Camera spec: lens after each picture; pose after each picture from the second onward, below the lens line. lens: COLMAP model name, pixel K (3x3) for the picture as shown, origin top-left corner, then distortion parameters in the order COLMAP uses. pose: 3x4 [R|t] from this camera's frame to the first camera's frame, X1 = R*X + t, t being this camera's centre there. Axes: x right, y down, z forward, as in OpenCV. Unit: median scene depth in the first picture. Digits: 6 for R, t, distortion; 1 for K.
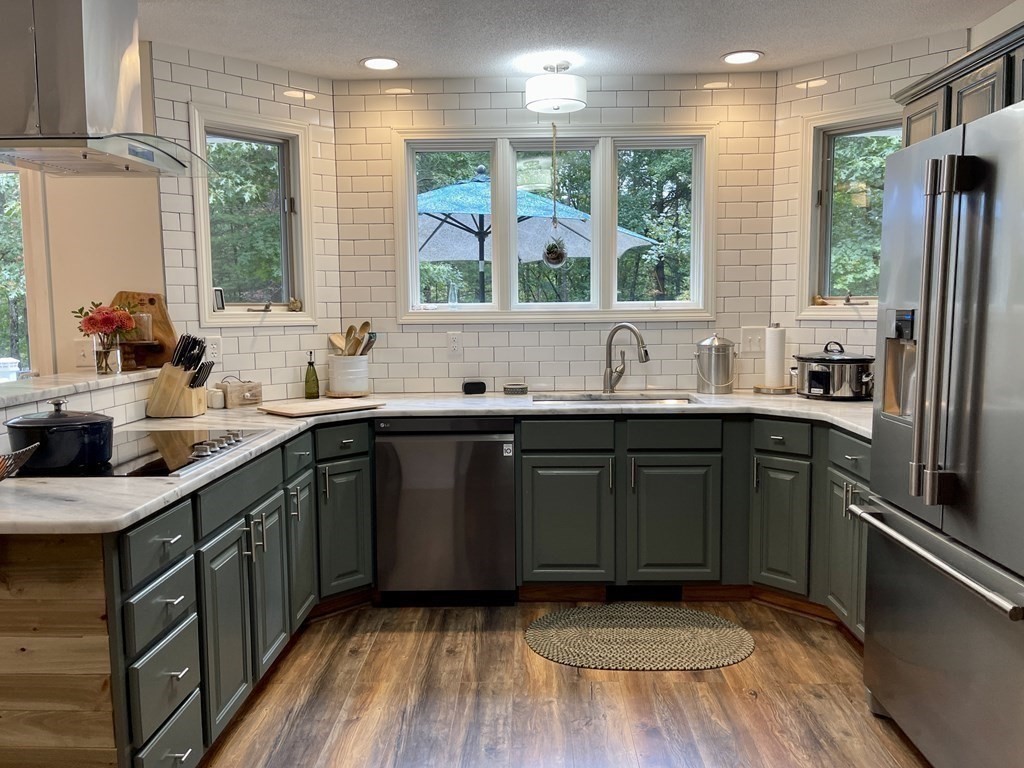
lens RADIAL K [[785.3, 0, 514.9], [0, 785.3, 384.9], [0, 0, 1]] dist [-0.001272, -0.005233]
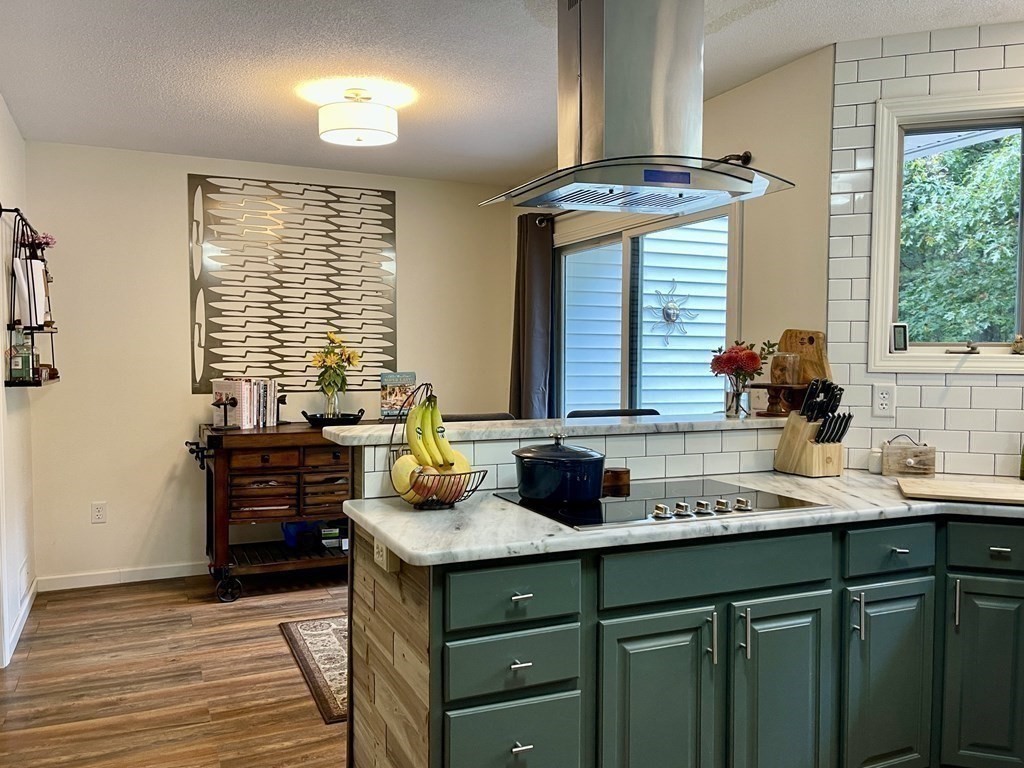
lens RADIAL K [[820.8, 0, 513.0], [0, 820.8, 389.3], [0, 0, 1]] dist [0.004670, -0.011427]
pose [[0.418780, 0.049895, -0.906716, 0.231493], [-0.098197, 0.995123, 0.009407, -0.027941], [0.902763, 0.085097, 0.421637, 0.318530]]
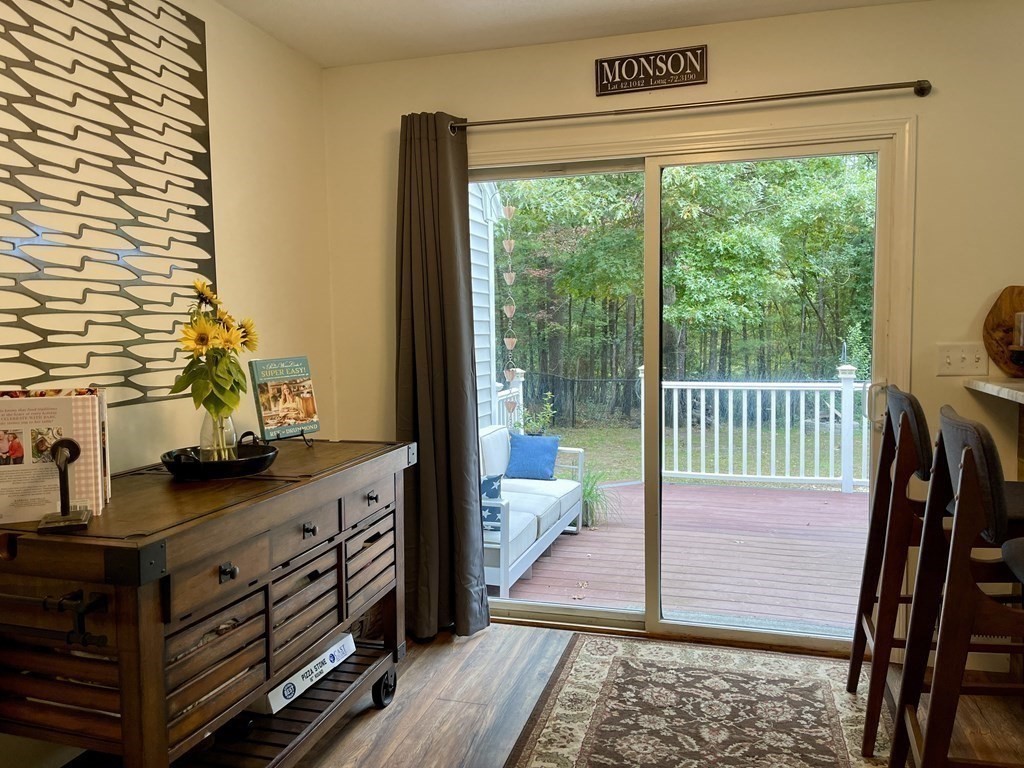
lens RADIAL K [[785.3, 0, 512.5], [0, 785.3, 381.7], [0, 0, 1]] dist [-0.001272, -0.005233]
pose [[0.964782, 0.012394, -0.262759, -0.802566], [-0.018998, 0.999564, -0.022607, 0.013223], [0.262364, 0.026803, 0.964597, 0.058511]]
